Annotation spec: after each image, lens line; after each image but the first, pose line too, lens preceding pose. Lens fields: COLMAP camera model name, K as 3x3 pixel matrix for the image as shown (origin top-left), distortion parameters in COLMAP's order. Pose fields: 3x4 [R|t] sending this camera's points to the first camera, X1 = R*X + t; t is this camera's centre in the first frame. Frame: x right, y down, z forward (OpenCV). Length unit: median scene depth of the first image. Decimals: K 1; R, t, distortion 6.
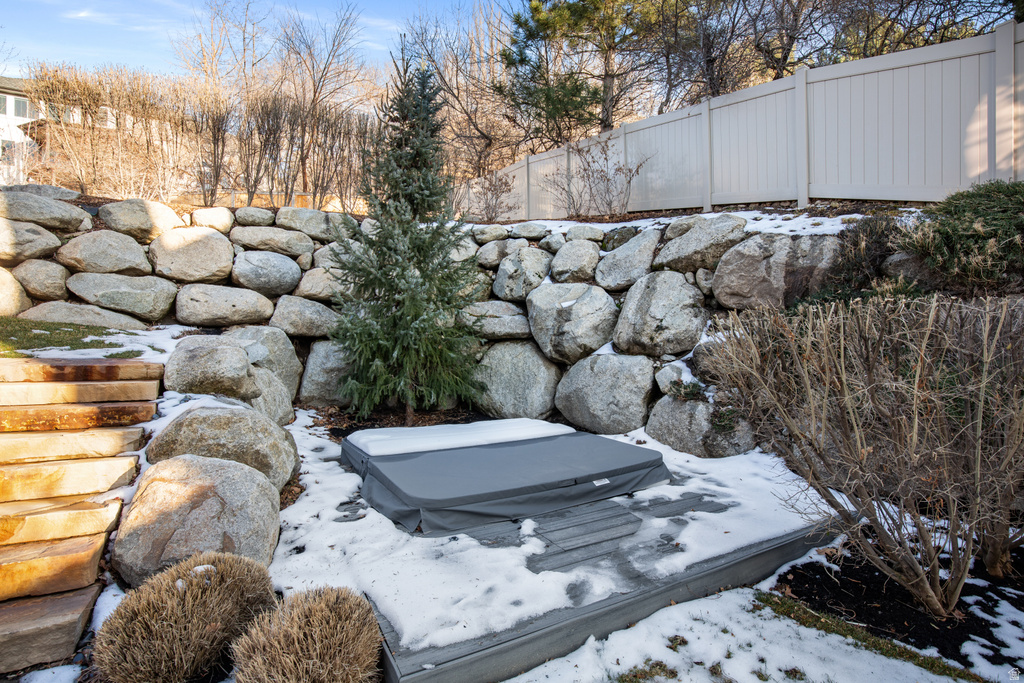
lens RADIAL K [[470.0, 0, 523.0], [0, 470.0, 330.2], [0, 0, 1]] dist [-0.001590, -0.001909]
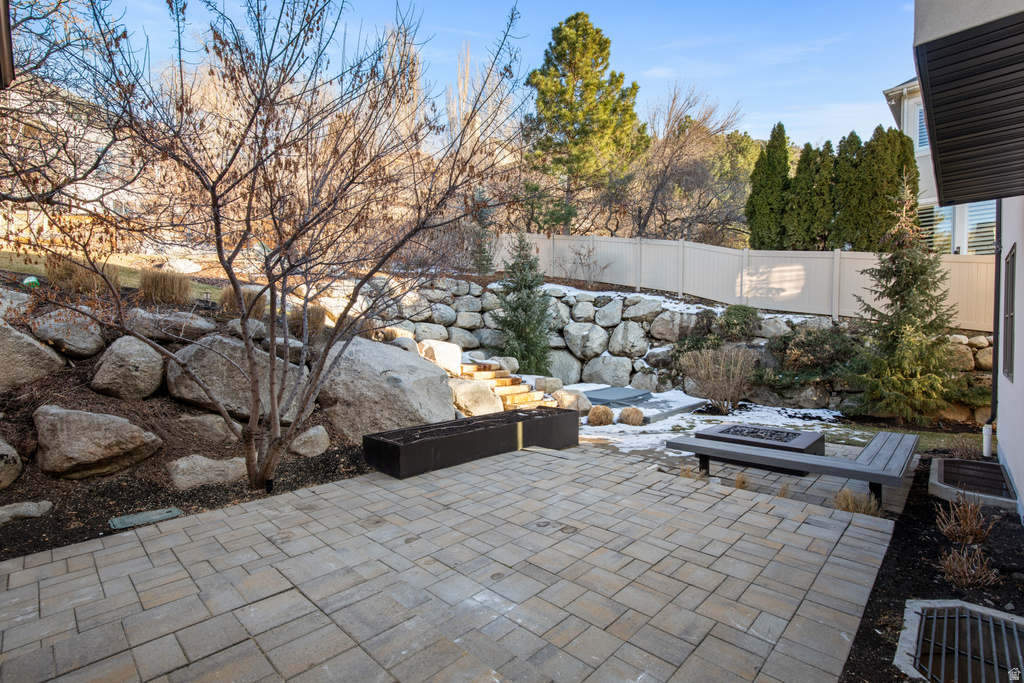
lens RADIAL K [[470.0, 0, 503.1], [0, 470.0, 338.5], [0, 0, 1]] dist [-0.001590, -0.001909]
pose [[0.956641, 0.002855, 0.291255, -0.966492], [-0.015029, 0.999104, 0.039570, -0.117622], [-0.290881, -0.042232, 0.955827, -1.050732]]
